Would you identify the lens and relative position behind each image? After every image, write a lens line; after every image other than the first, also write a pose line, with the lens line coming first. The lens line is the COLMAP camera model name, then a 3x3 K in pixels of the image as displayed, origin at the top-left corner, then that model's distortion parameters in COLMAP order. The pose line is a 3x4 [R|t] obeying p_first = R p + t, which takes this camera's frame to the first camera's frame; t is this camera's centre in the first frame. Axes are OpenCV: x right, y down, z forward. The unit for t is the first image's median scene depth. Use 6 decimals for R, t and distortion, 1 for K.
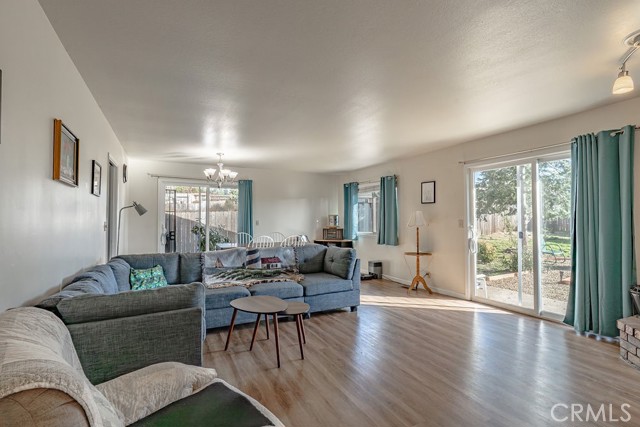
lens RADIAL K [[306.8, 0, 321.0], [0, 306.8, 214.0], [0, 0, 1]] dist [-0.002322, -0.000123]
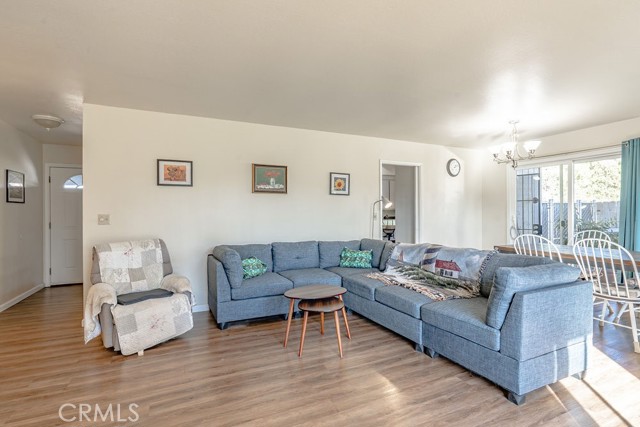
lens RADIAL K [[318.3, 0, 318.9], [0, 318.3, 206.6], [0, 0, 1]] dist [-0.000673, 0.000034]
pose [[-0.036380, -0.019271, -0.999152, 0.572009], [0.027097, 0.999427, -0.020263, 0.016011], [0.998971, -0.027811, -0.035837, 0.673272]]
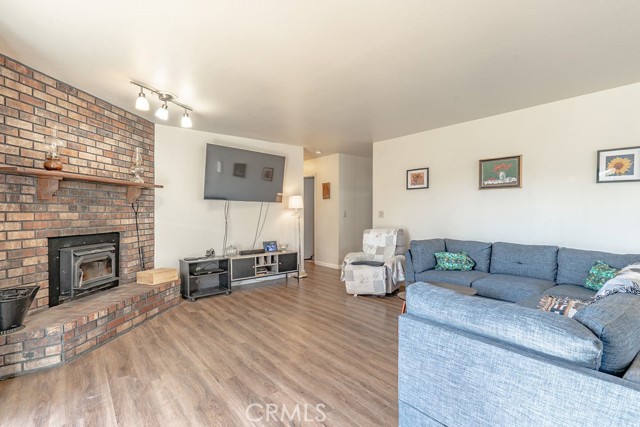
lens RADIAL K [[306.8, 0, 321.0], [0, 306.8, 214.0], [0, 0, 1]] dist [-0.002322, -0.000123]
pose [[-0.977492, 0.003142, -0.210949, 0.270785], [0.006357, 0.999874, -0.014567, 0.032891], [0.210876, -0.015580, -0.977389, 1.237963]]
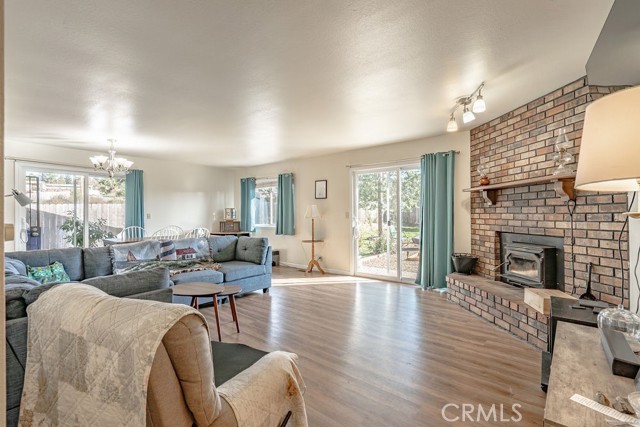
lens RADIAL K [[299.8, 0, 322.6], [0, 299.8, 214.8], [0, 0, 1]] dist [-0.002011, -0.000126]
pose [[0.917820, -0.002642, 0.396988, -0.131060], [-0.005538, 0.999795, 0.019459, 0.006284], [-0.396958, -0.020058, 0.917617, -0.090027]]
